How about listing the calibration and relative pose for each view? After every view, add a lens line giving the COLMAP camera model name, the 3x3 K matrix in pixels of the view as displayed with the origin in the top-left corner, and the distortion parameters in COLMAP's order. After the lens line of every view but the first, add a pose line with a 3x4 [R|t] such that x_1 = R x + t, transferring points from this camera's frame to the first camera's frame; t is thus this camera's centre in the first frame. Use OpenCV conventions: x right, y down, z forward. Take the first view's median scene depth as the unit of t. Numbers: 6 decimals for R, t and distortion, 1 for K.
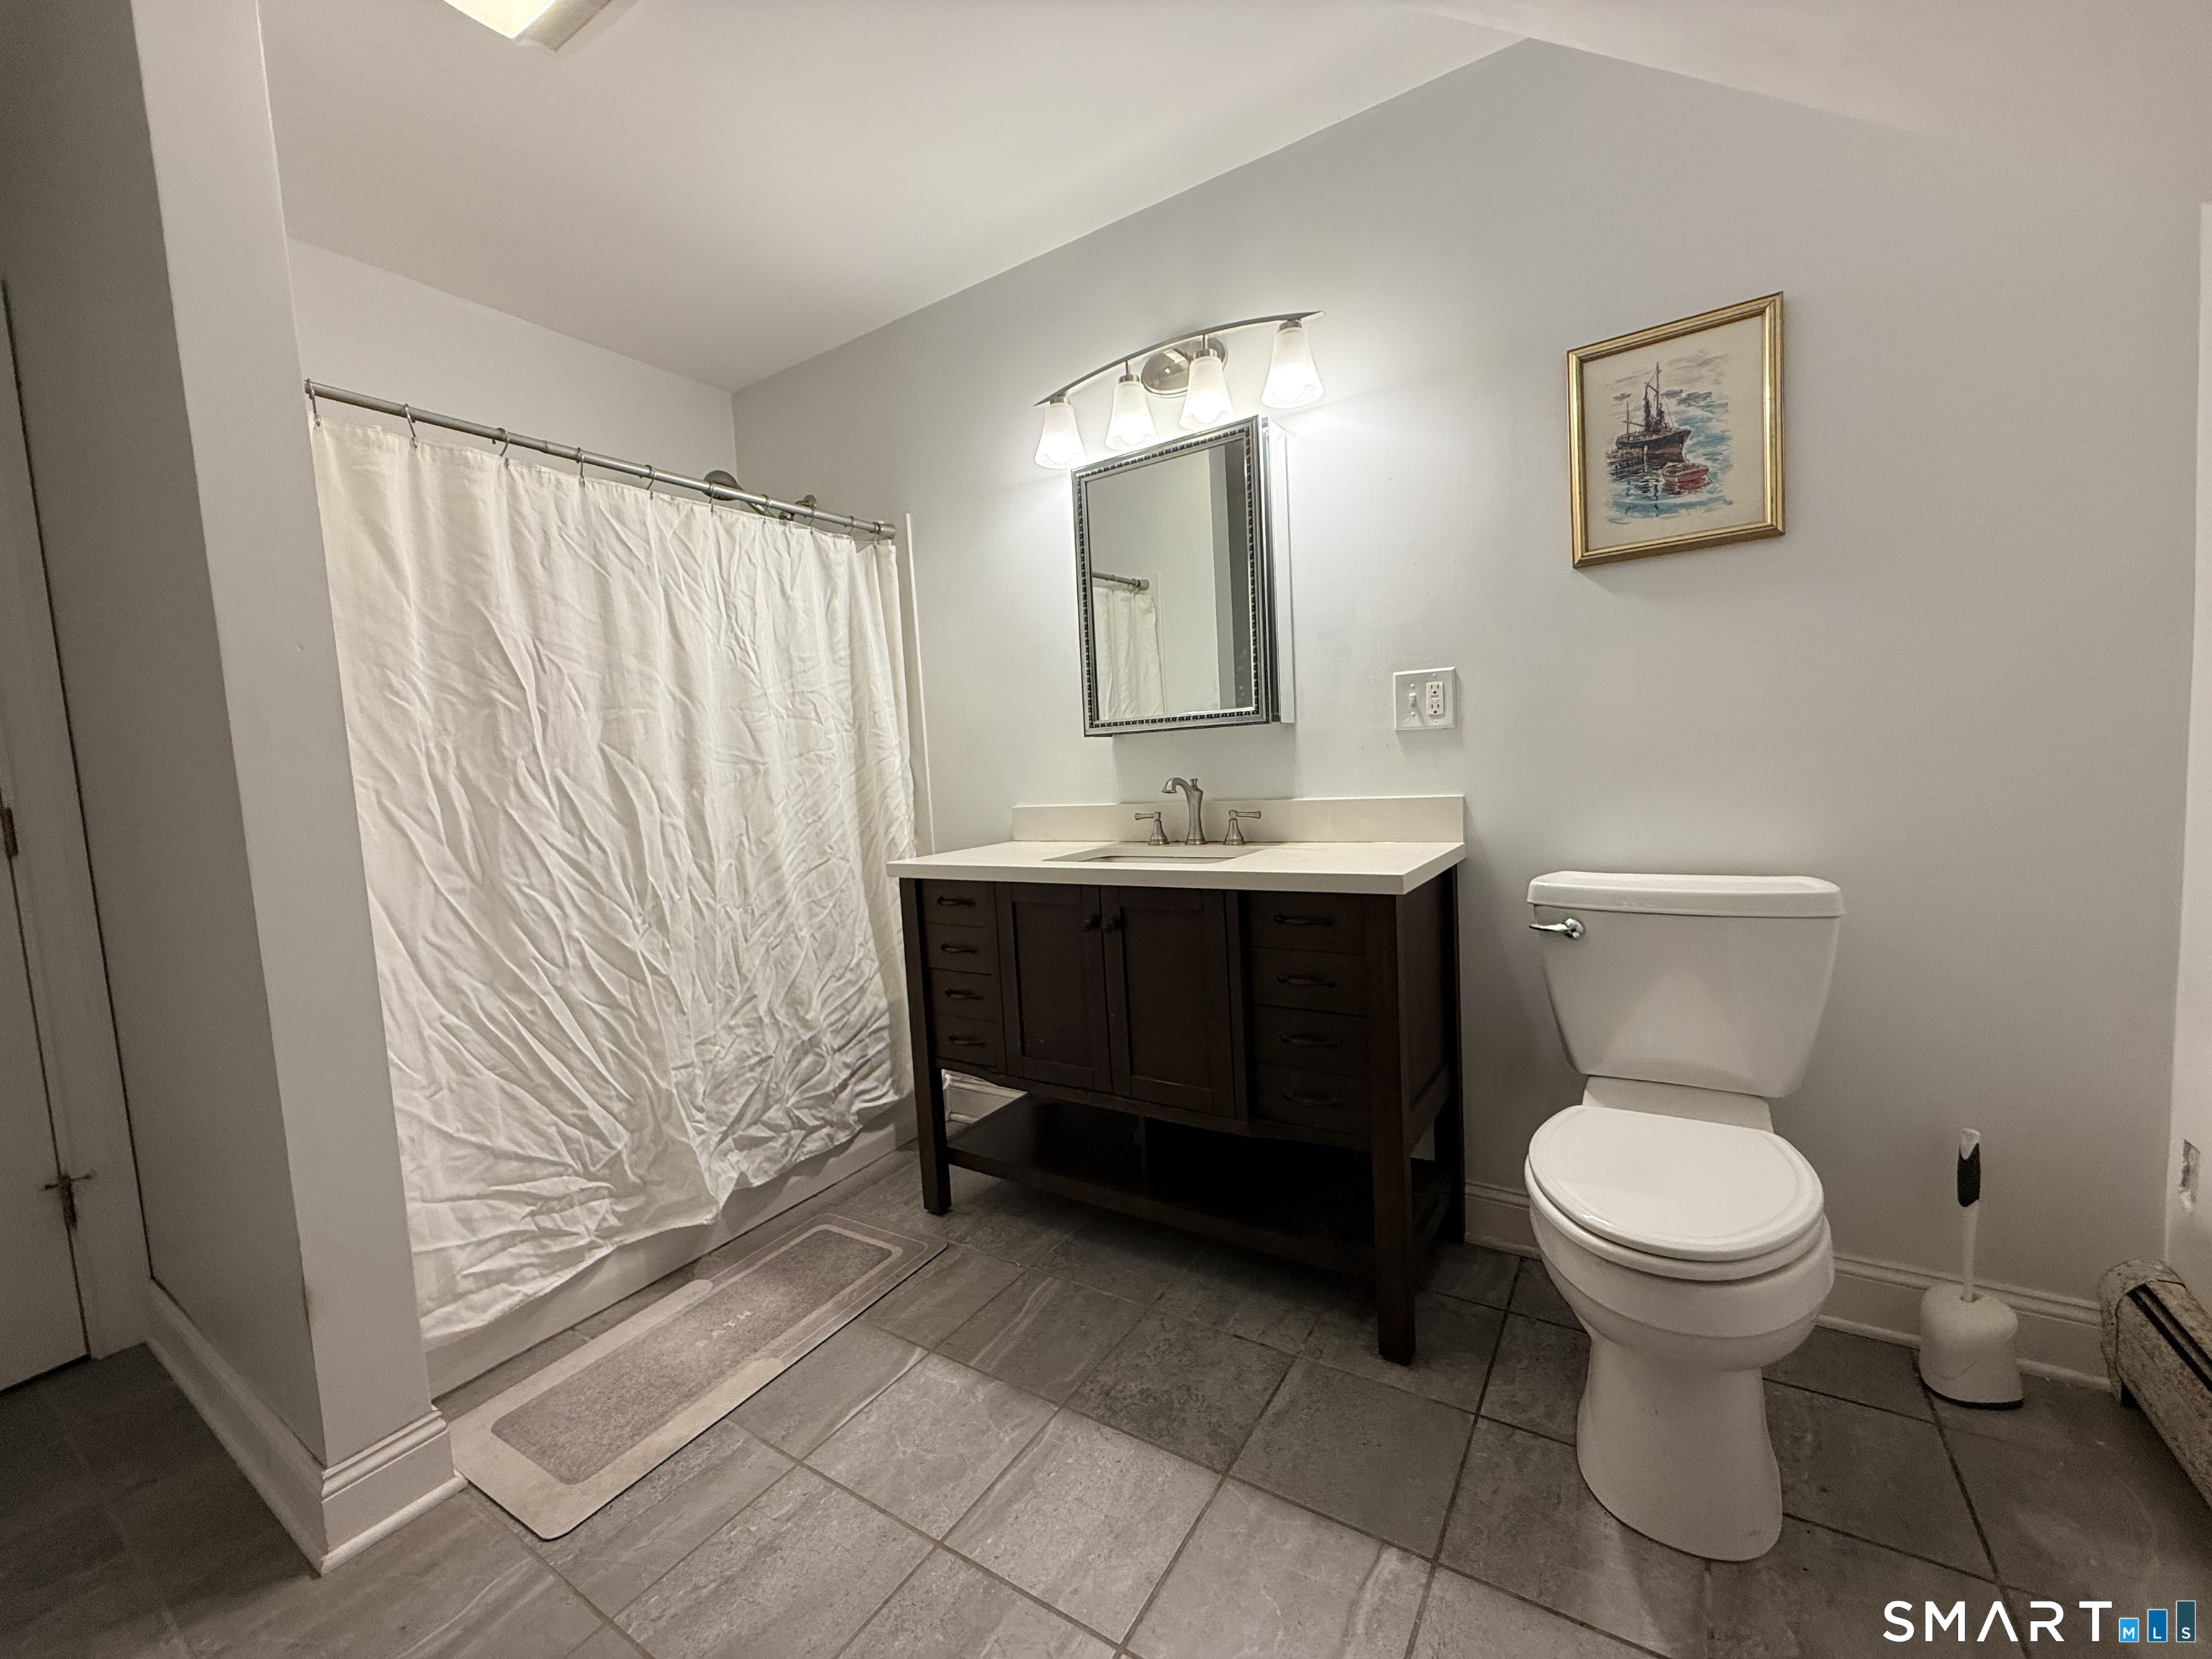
lens RADIAL K [[881.7, 0, 1097.8], [0, 881.7, 831.5], [0, 0, 1]] dist [-0.000529, 0.000598]
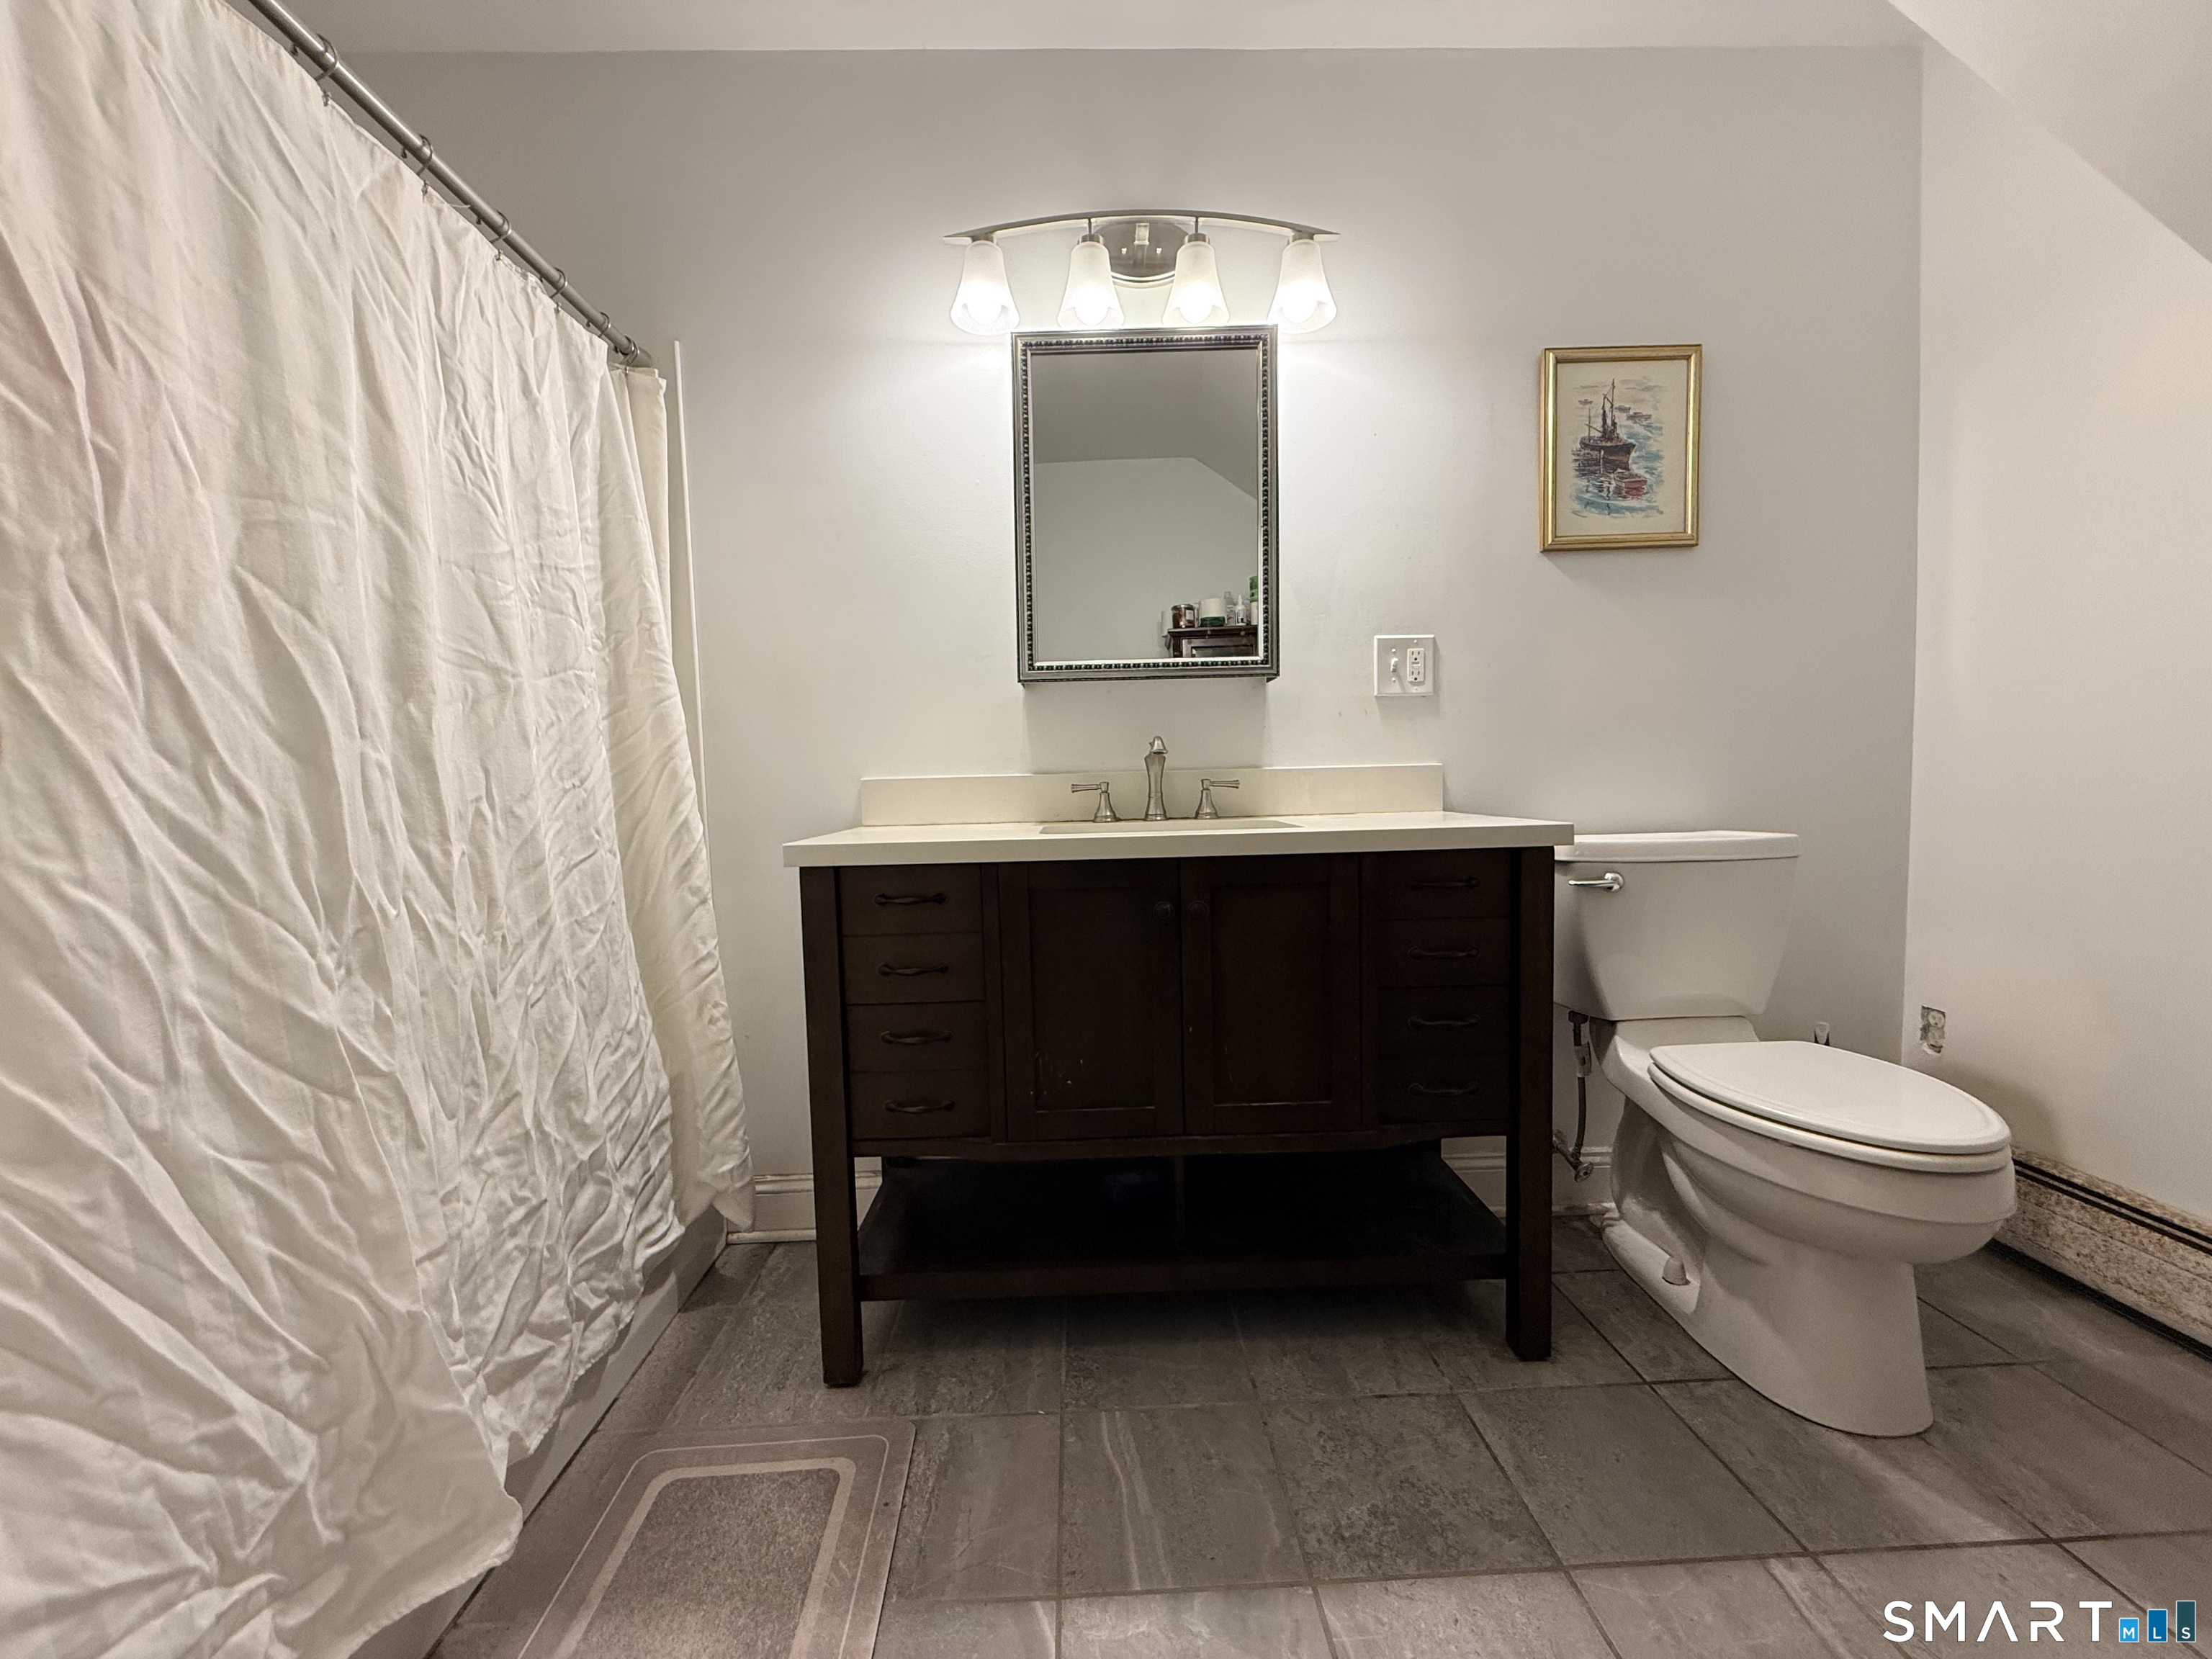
lens RADIAL K [[881.7, 0, 1098.8], [0, 881.7, 831.7], [0, 0, 1]] dist [-0.000529, 0.000598]
pose [[0.824362, 0.000079, 0.566063, -0.455360], [0.023524, 0.999131, -0.034398, 0.058920], [-0.565574, 0.041673, 0.823644, 0.389267]]
